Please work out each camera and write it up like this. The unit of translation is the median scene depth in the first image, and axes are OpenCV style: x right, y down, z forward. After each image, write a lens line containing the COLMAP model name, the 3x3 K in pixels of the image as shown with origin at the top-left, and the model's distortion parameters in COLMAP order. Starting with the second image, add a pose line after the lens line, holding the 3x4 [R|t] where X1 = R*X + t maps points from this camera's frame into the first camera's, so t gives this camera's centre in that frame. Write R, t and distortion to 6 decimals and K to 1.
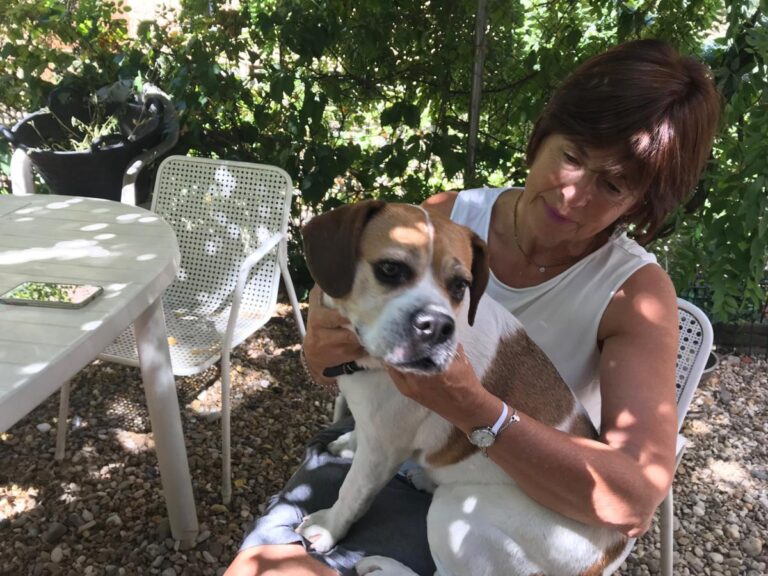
lens RADIAL K [[621.9, 0, 384.0], [0, 621.9, 288.0], [0, 0, 1]] dist [0.069159, -0.097439]
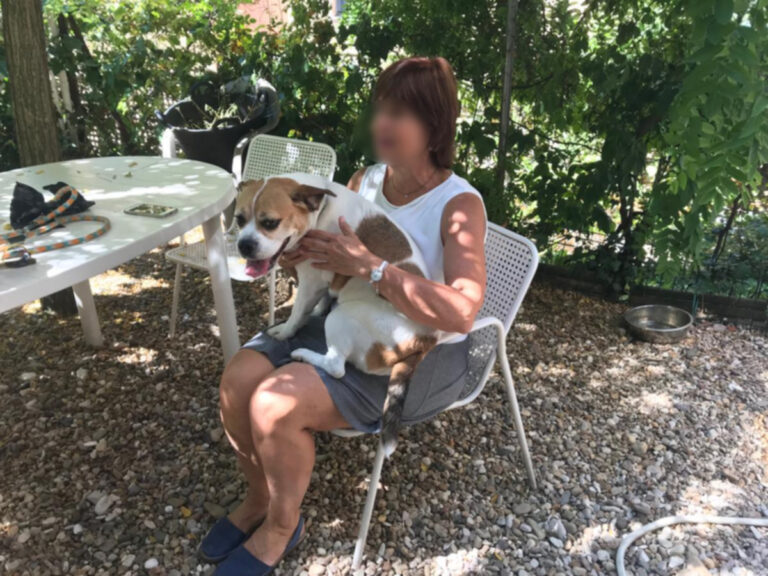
lens RADIAL K [[618.1, 0, 384.0], [0, 618.1, 288.0], [0, 0, 1]] dist [-0.002821, 0.000789]
pose [[0.972635, 0.079872, -0.218180, 0.212779], [-0.073527, 0.996604, 0.037060, 0.048072], [0.220399, -0.020003, 0.975205, -0.233890]]
